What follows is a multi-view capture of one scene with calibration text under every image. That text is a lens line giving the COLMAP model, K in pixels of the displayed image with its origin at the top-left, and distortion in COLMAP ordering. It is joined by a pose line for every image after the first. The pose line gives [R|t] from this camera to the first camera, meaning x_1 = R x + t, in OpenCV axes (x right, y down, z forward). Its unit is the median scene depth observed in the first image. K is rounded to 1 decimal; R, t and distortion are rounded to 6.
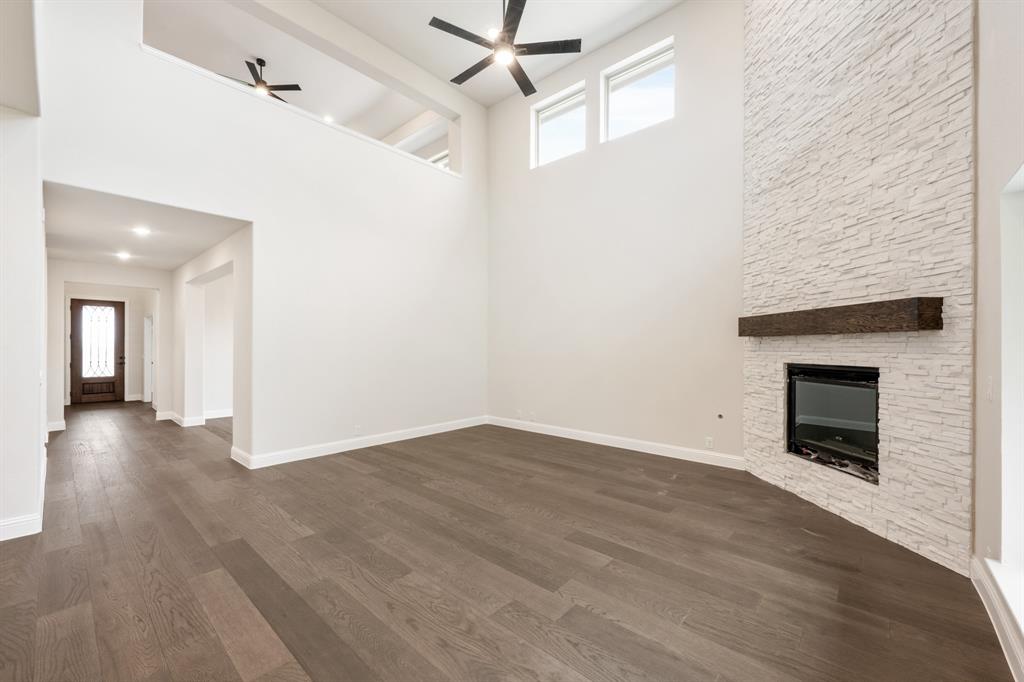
lens RADIAL K [[416.5, 0, 520.7], [0, 416.5, 345.5], [0, 0, 1]] dist [-0.003072, 0.001281]
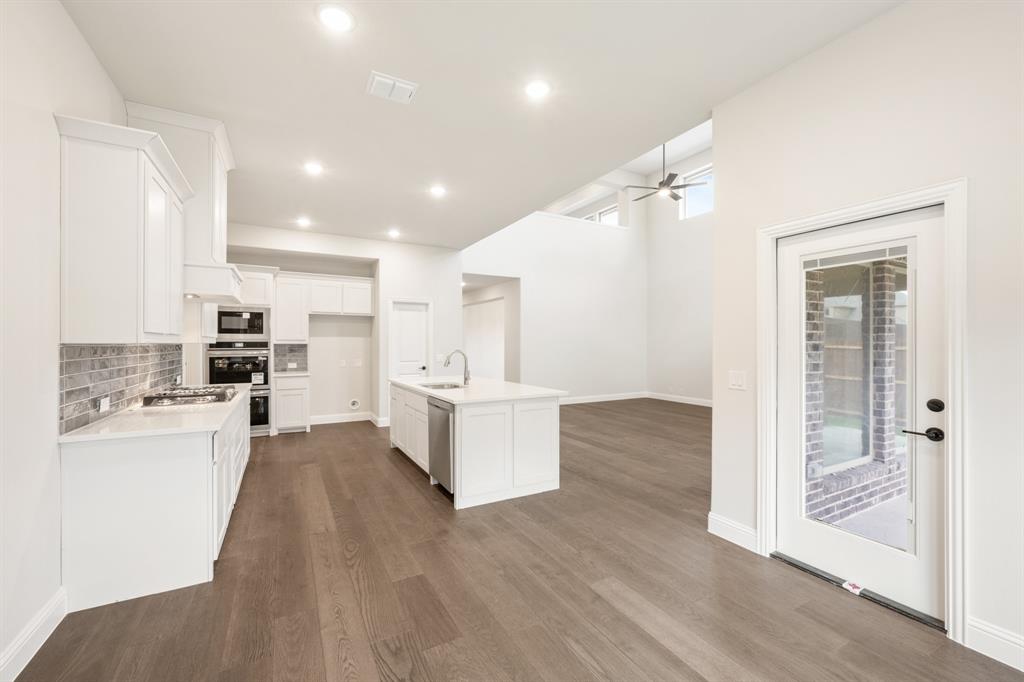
lens RADIAL K [[416.5, 0, 508.5], [0, 416.5, 343.4], [0, 0, 1]] dist [-0.003072, 0.001281]
pose [[0.932273, -0.000170, -0.361756, -0.013190], [0.001807, 0.999990, 0.004186, -0.004031], [0.361752, -0.004556, 0.932263, -1.063641]]
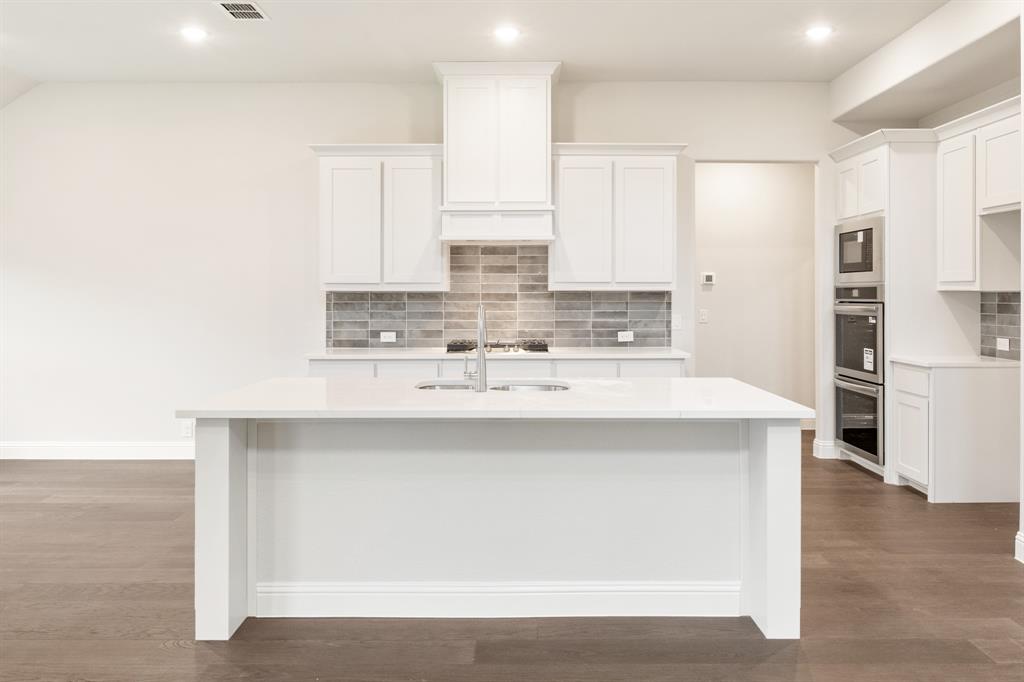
lens RADIAL K [[749.3, 0, 515.7], [0, 749.3, 296.1], [0, 0, 1]] dist [0.005093, -0.016954]
pose [[-0.763490, 0.004464, -0.645804, -0.028771], [0.005062, 0.999987, 0.000928, 0.008444], [0.645799, -0.002560, -0.763503, 0.889930]]
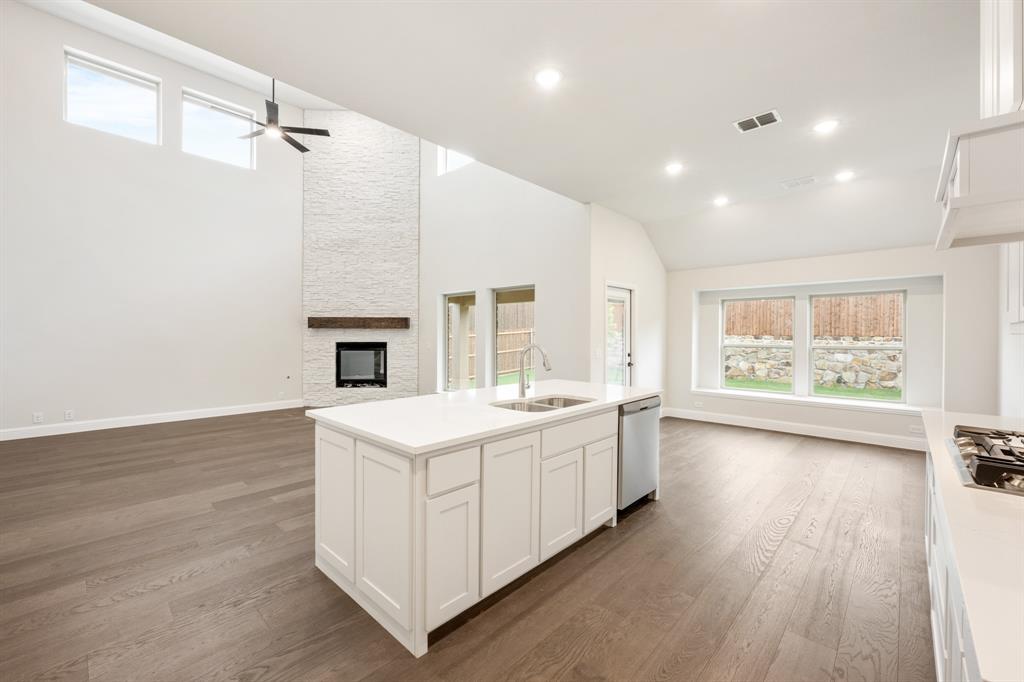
lens RADIAL K [[416.5, 0, 508.2], [0, 416.5, 336.6], [0, 0, 1]] dist [-0.003072, 0.001281]
pose [[0.043088, -0.003458, 0.999065, -1.472781], [-0.007769, 0.999963, 0.003796, 0.002444], [-0.999041, -0.007925, 0.043059, 0.114485]]
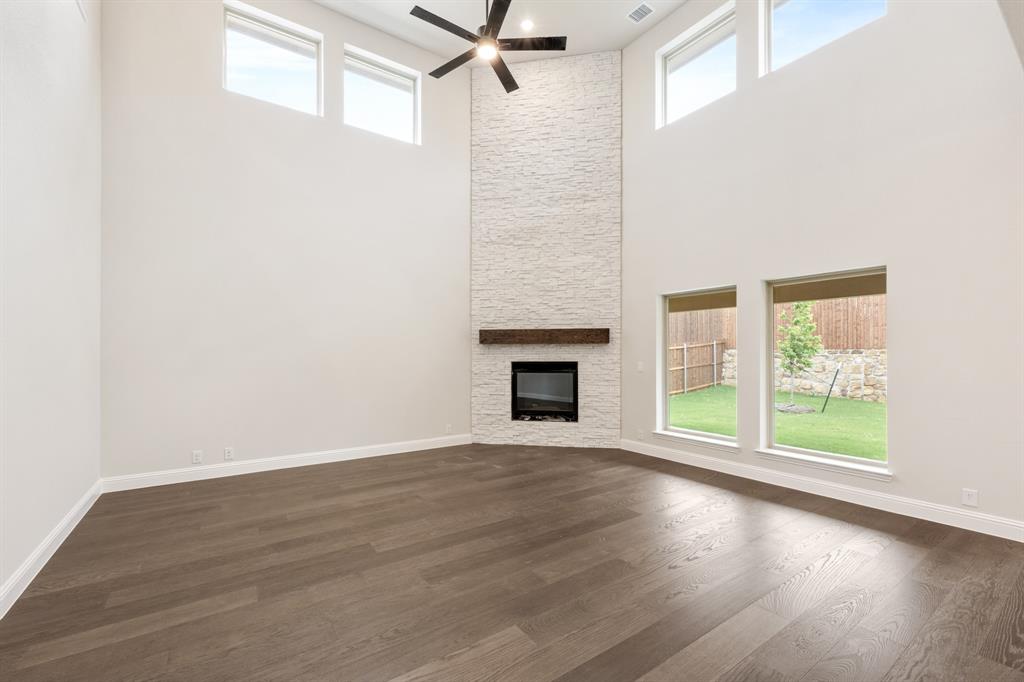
lens RADIAL K [[416.5, 0, 497.8], [0, 416.5, 351.2], [0, 0, 1]] dist [-0.003072, 0.001281]
pose [[0.252710, 0.002320, 0.967539, -0.971587], [-0.003383, 0.999993, -0.001514, 0.007259], [-0.967536, -0.002891, 0.252716, 0.753240]]
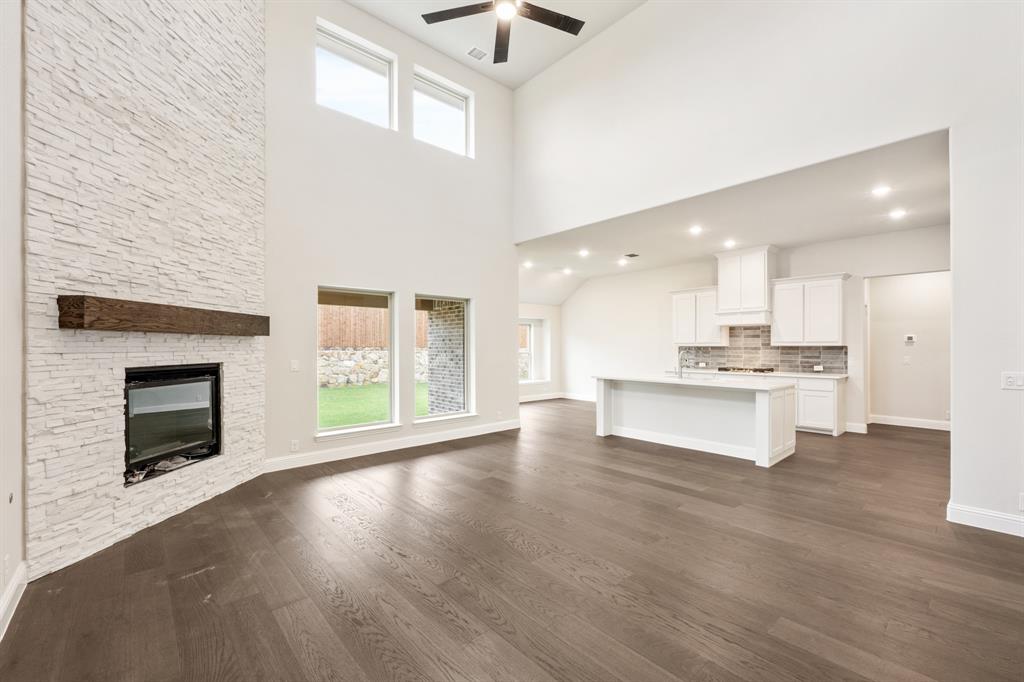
lens RADIAL K [[416.5, 0, 516.1], [0, 416.5, 345.0], [0, 0, 1]] dist [-0.003072, 0.001281]
pose [[-0.991879, 0.002741, 0.127158, -0.174261], [0.001627, 0.999959, -0.008865, 0.010295], [-0.127177, -0.008586, -0.991843, 1.872212]]
